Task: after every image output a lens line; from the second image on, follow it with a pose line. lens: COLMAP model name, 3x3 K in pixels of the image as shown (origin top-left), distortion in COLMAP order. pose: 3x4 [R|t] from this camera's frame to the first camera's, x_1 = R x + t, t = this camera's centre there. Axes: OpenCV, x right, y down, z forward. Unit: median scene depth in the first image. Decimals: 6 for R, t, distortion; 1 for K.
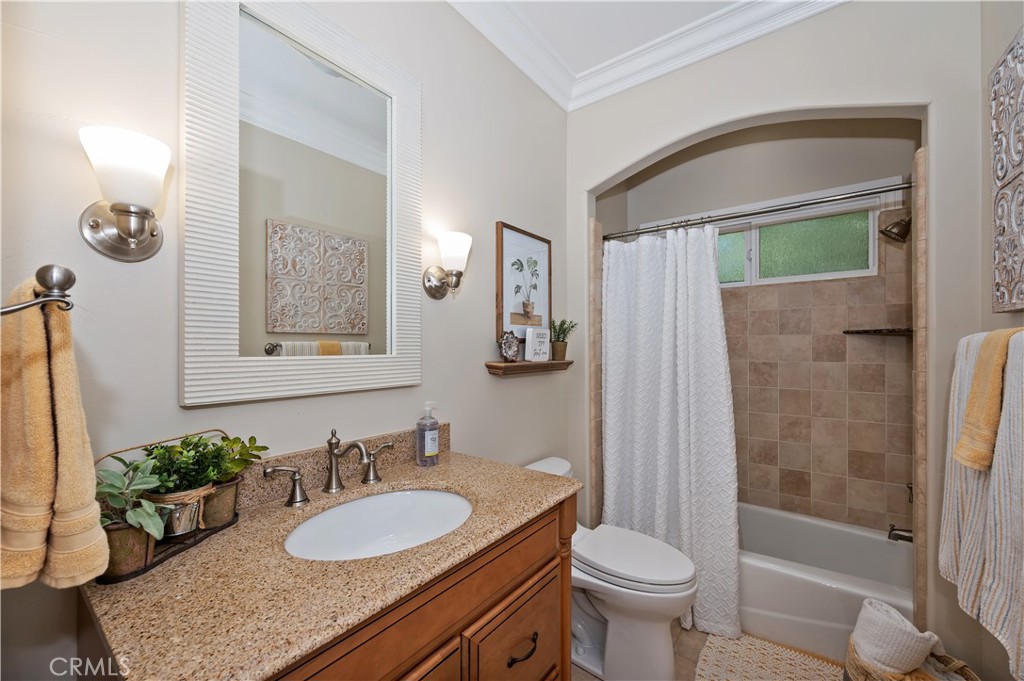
lens RADIAL K [[405.5, 0, 511.0], [0, 405.5, 345.4], [0, 0, 1]] dist [0.000887, -0.000053]
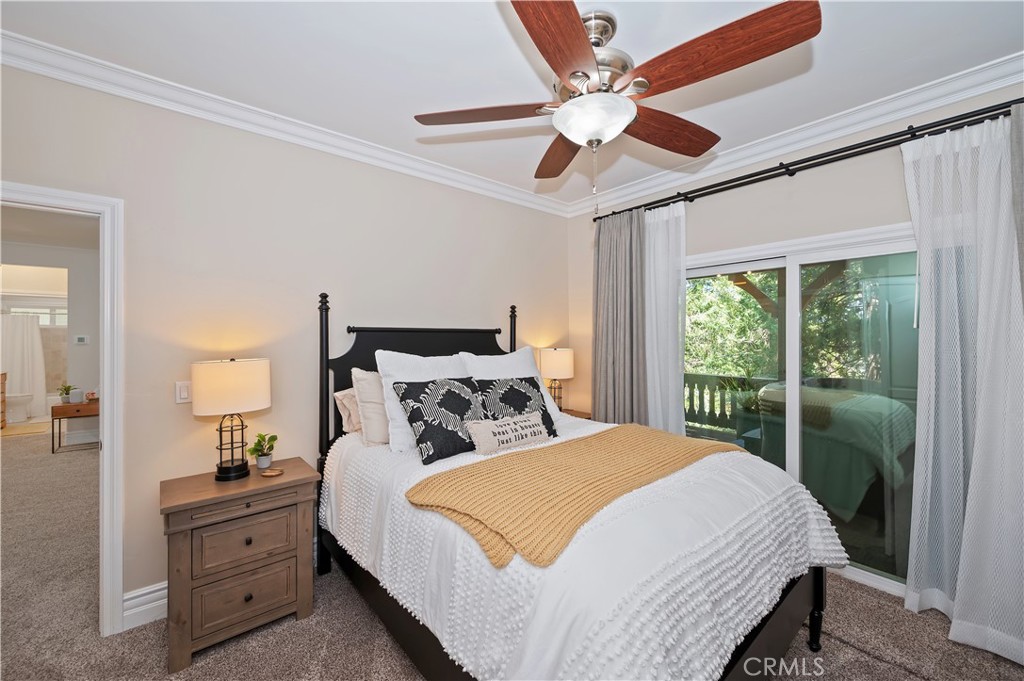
lens RADIAL K [[405.5, 0, 511.9], [0, 405.5, 338.2], [0, 0, 1]] dist [0.000887, -0.000053]
pose [[0.211091, 0.002880, 0.977462, -1.847833], [-0.006258, 0.999979, -0.001595, -0.075887], [-0.977446, -0.005780, 0.211105, -3.358993]]
